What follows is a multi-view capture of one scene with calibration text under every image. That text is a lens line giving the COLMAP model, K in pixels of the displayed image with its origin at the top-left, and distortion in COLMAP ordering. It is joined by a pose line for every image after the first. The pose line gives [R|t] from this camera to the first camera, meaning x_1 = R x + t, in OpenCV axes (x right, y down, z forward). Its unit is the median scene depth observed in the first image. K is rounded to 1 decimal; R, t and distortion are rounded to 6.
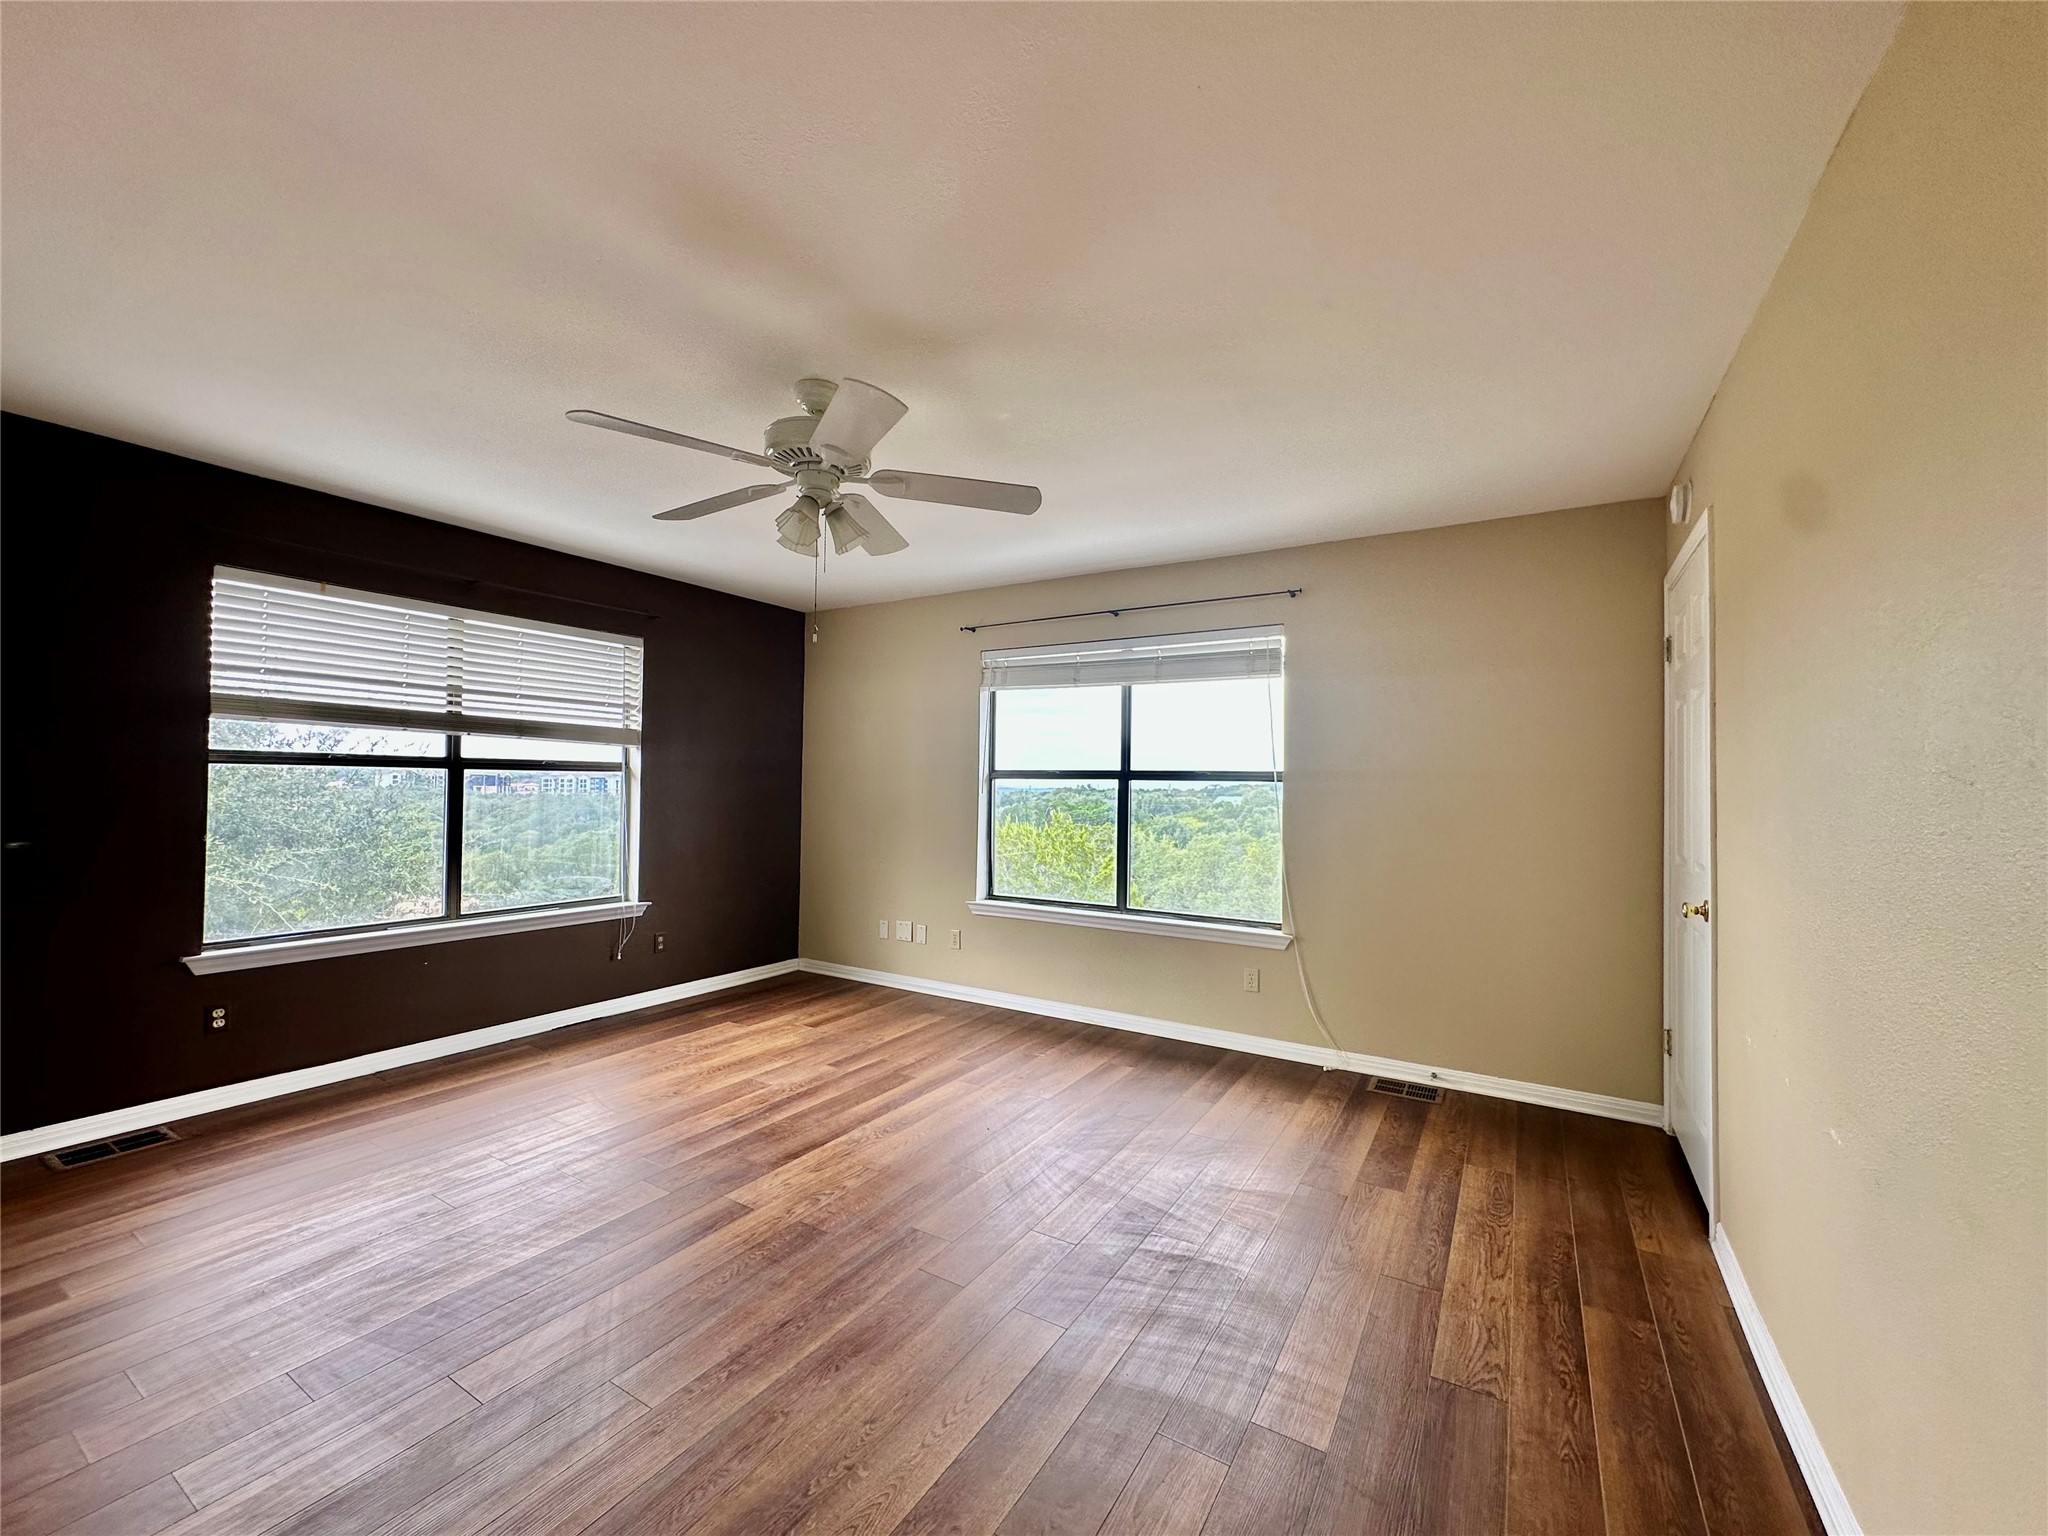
lens RADIAL K [[820.1, 0, 1024.0], [0, 820.1, 768.0], [0, 0, 1]] dist [-0.000357, -0.000039]
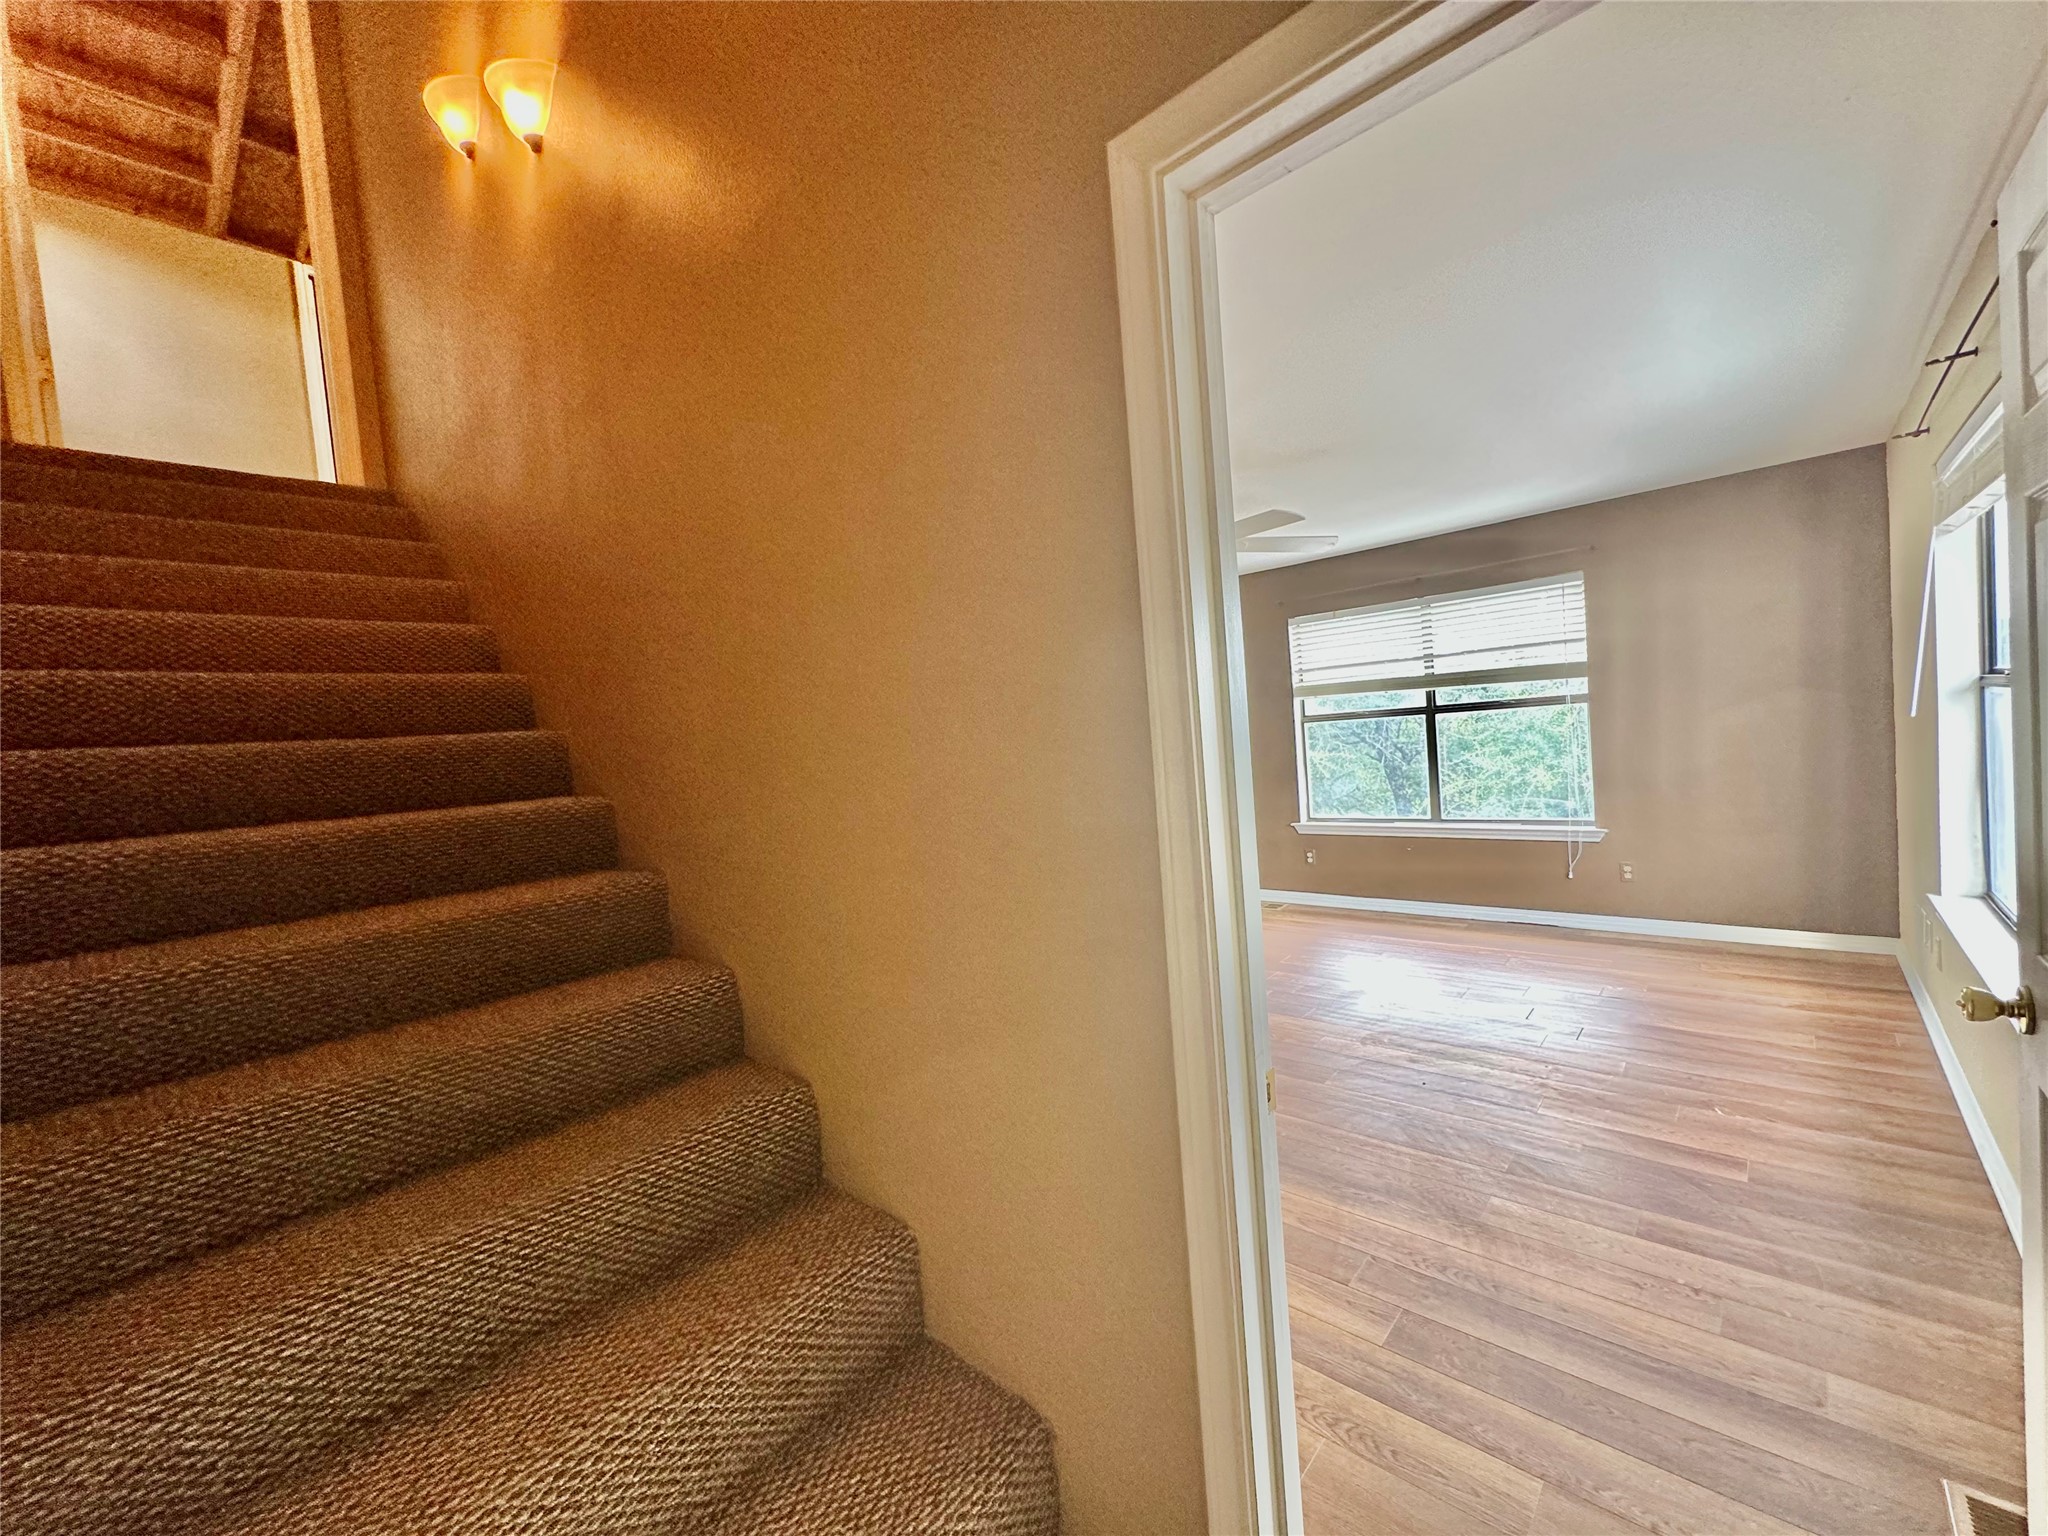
lens RADIAL K [[820.1, 0, 1024.0], [0, 820.1, 768.0], [0, 0, 1]] dist [-0.000357, -0.000039]
pose [[-0.198599, 0.045519, -0.979023, 0.798375], [0.099923, 0.994656, 0.025976, -0.013436], [0.974974, -0.092668, -0.202086, 0.599712]]
